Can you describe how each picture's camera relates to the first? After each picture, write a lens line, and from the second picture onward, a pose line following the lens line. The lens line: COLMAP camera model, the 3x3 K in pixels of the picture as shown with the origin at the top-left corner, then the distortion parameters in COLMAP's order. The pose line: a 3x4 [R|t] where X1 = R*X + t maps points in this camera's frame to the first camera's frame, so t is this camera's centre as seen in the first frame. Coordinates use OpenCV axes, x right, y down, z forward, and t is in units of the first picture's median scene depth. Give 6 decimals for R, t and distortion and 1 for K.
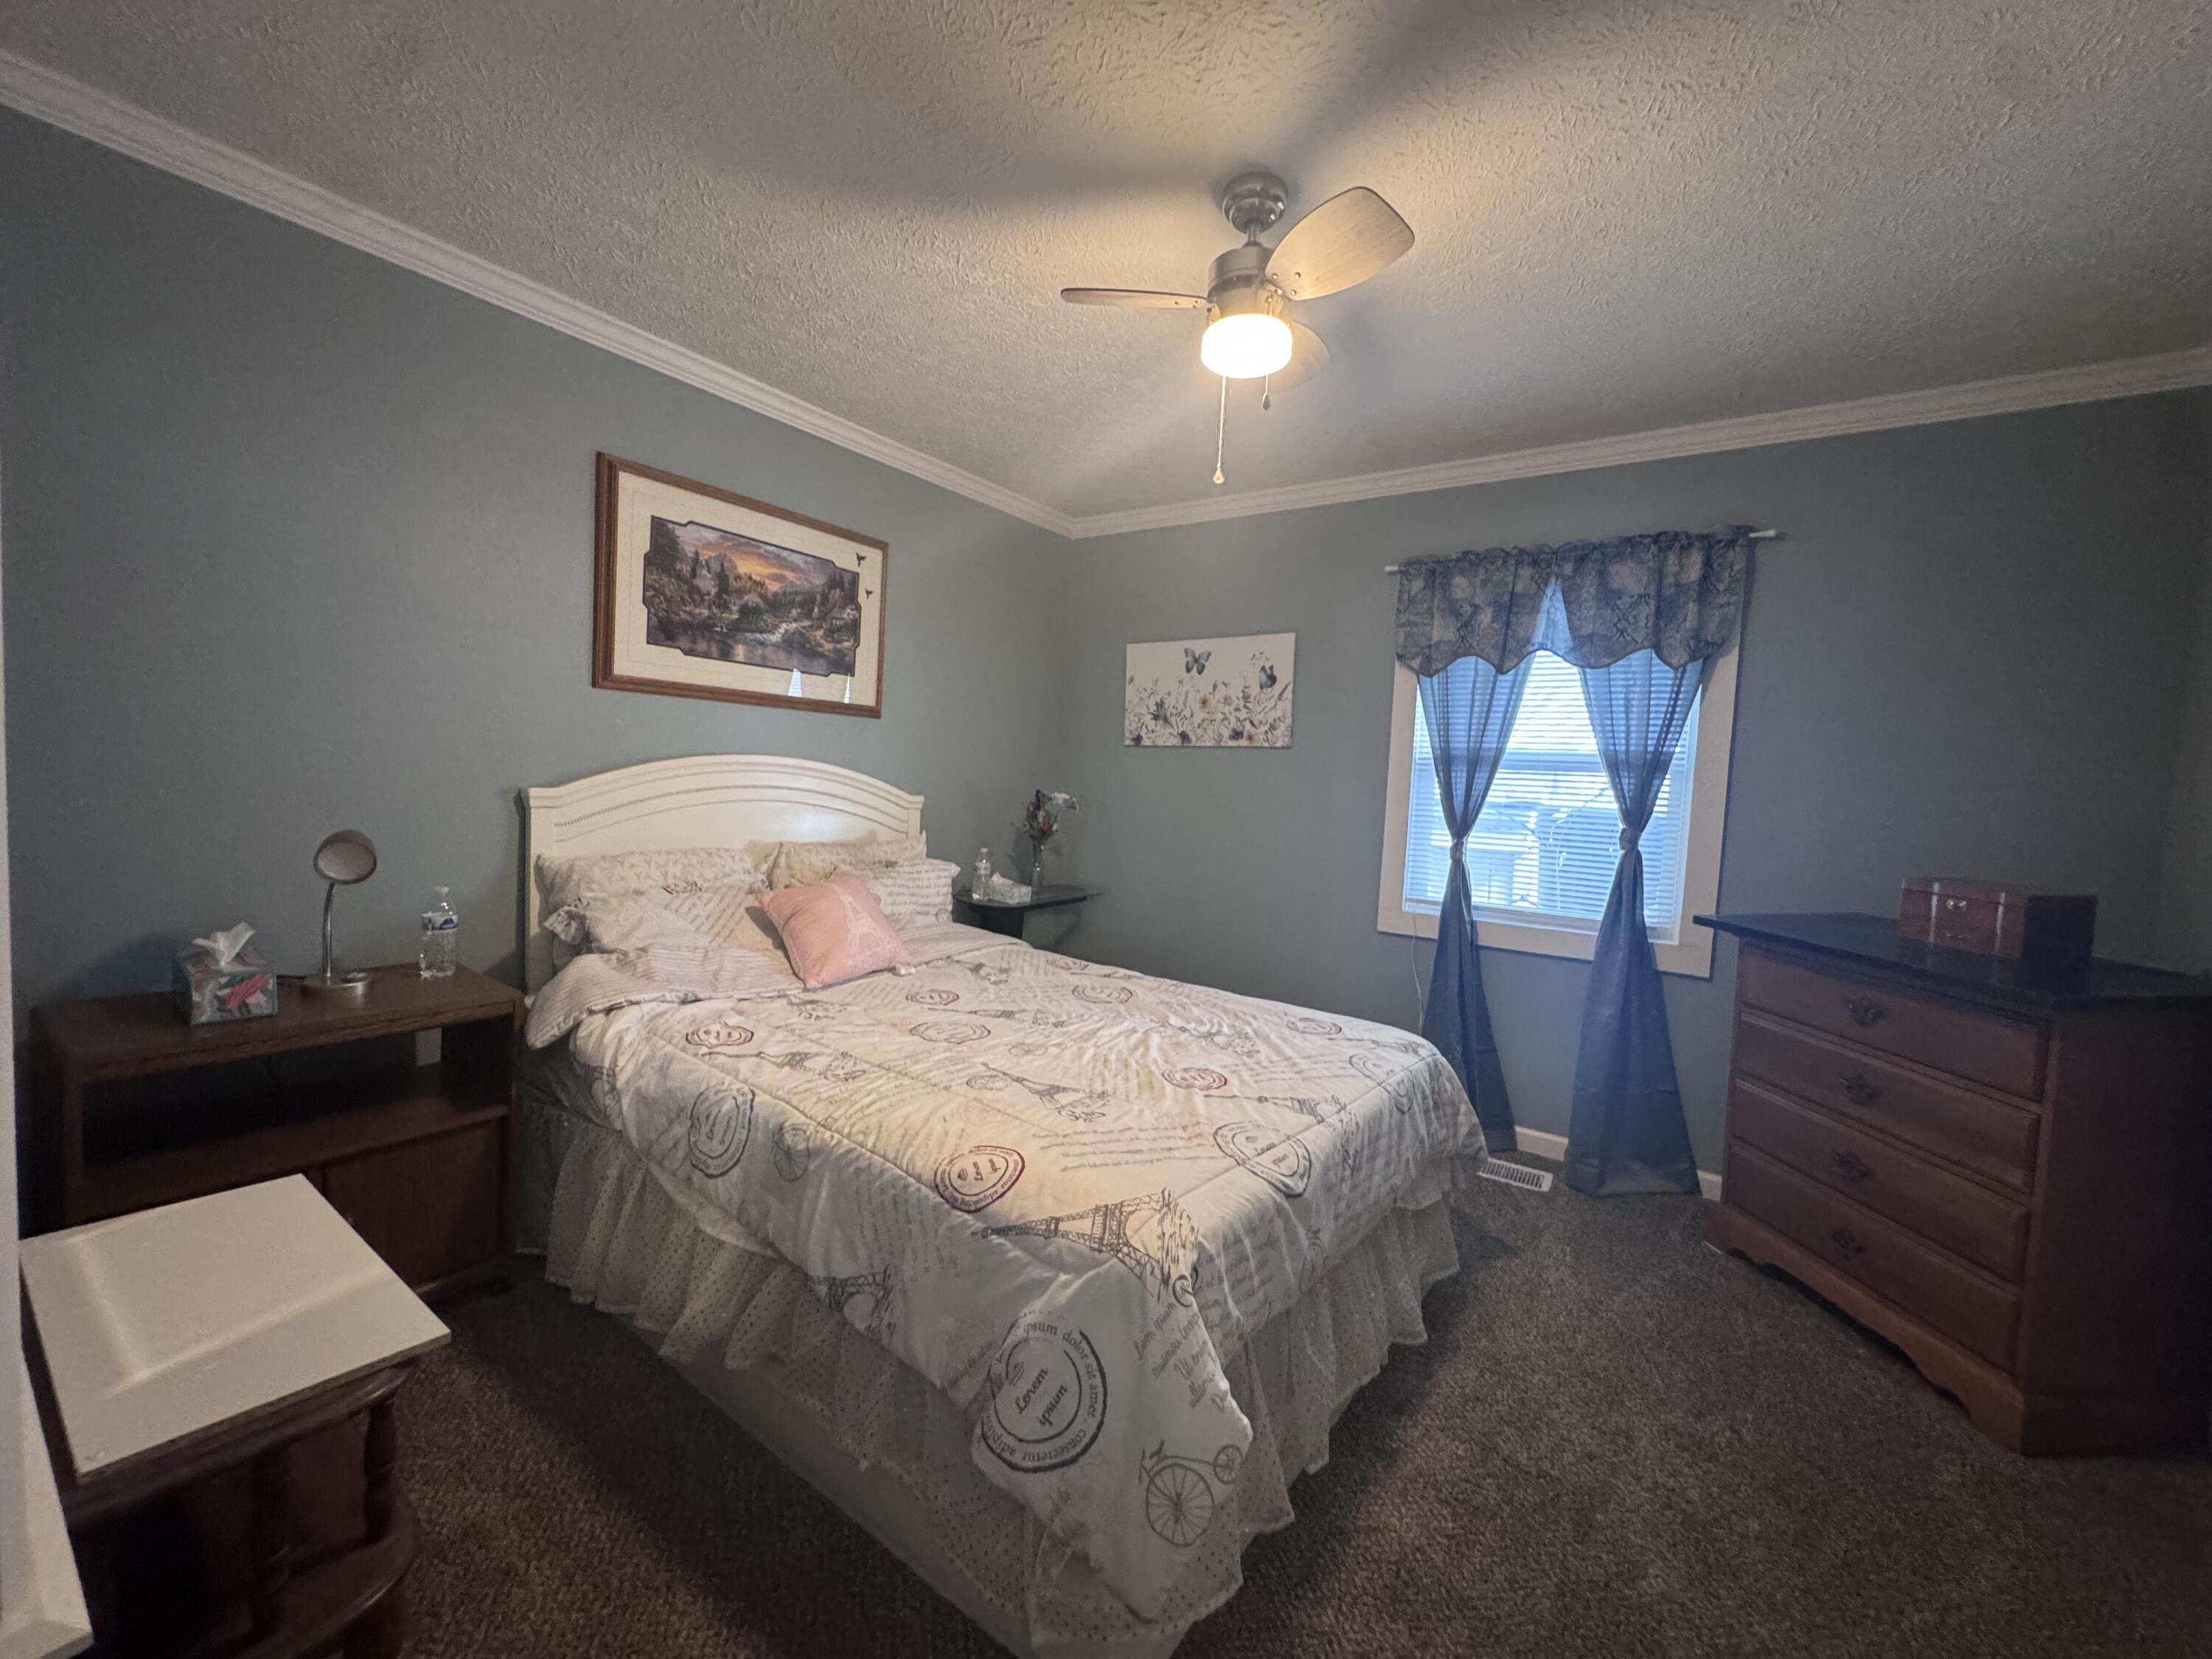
lens RADIAL K [[885.4, 0, 1106.0], [0, 885.4, 829.5], [0, 0, 1]] dist [-0.004182, -0.000363]
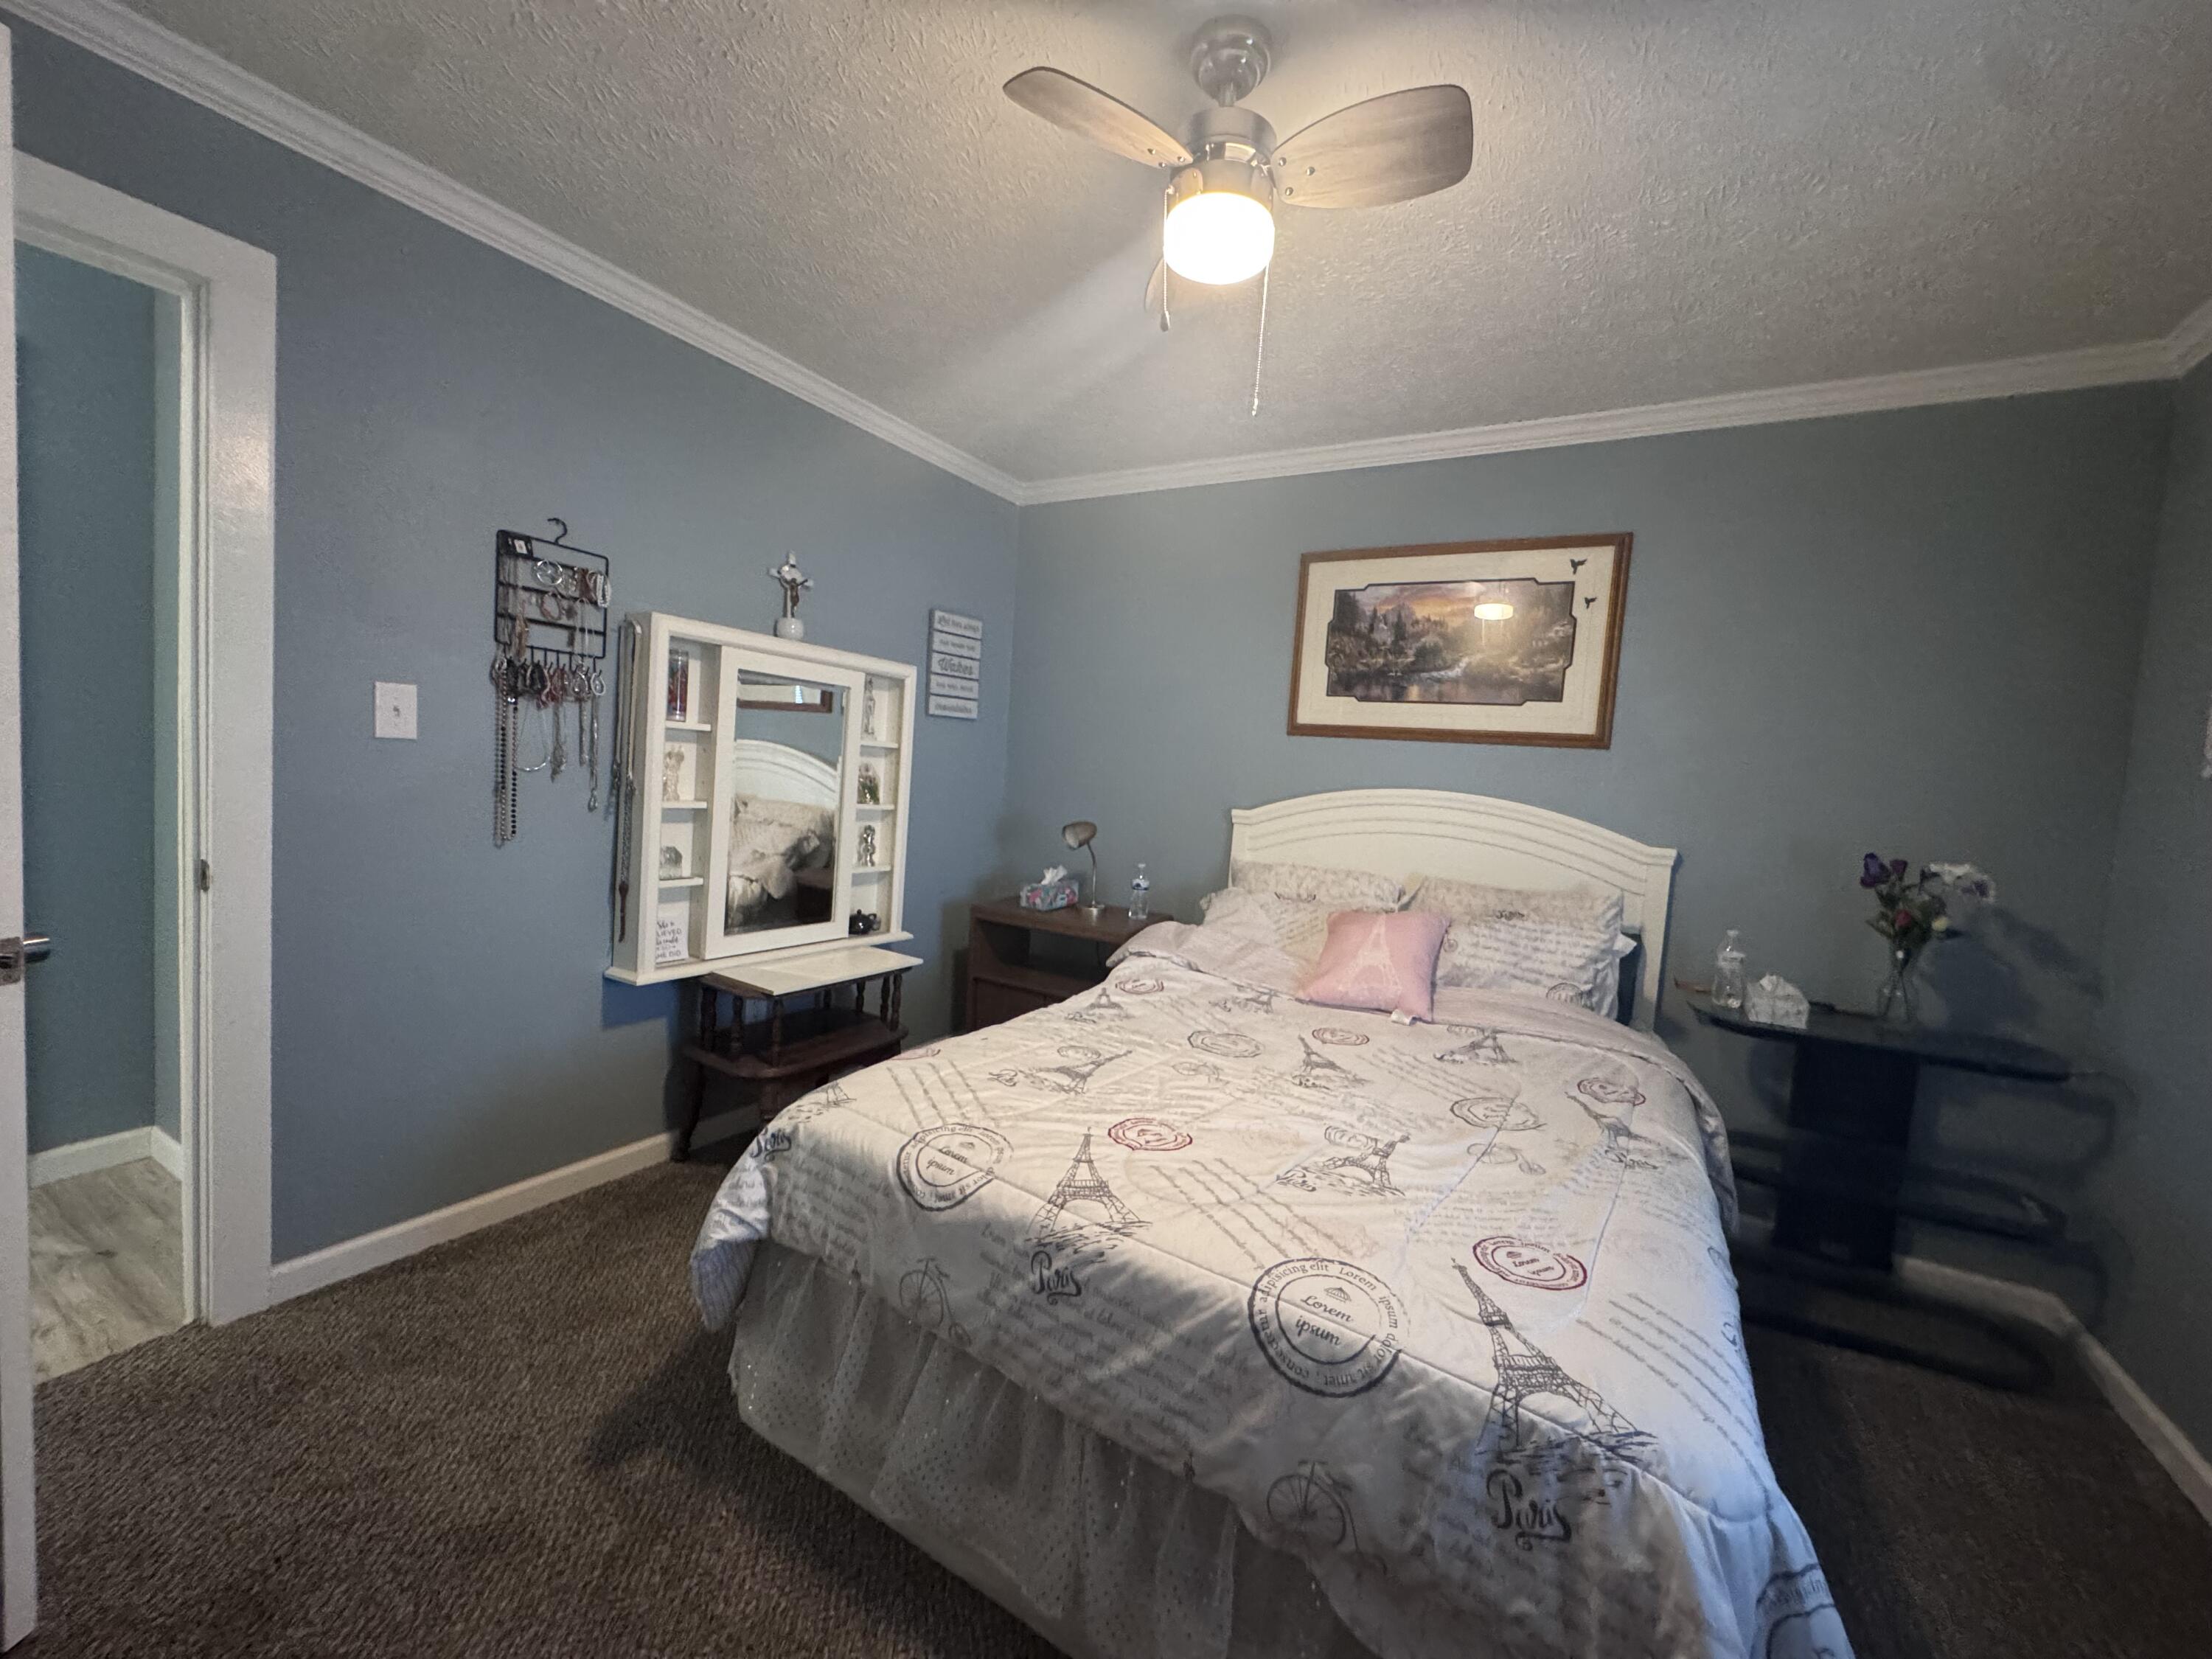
lens RADIAL K [[885.4, 0, 1106.0], [0, 885.4, 829.5], [0, 0, 1]] dist [-0.004182, -0.000363]
pose [[0.089223, 0.023897, -0.995725, 0.667520], [-0.120737, 0.992599, 0.013003, -0.008018], [0.988667, 0.119061, 0.091448, 0.614742]]
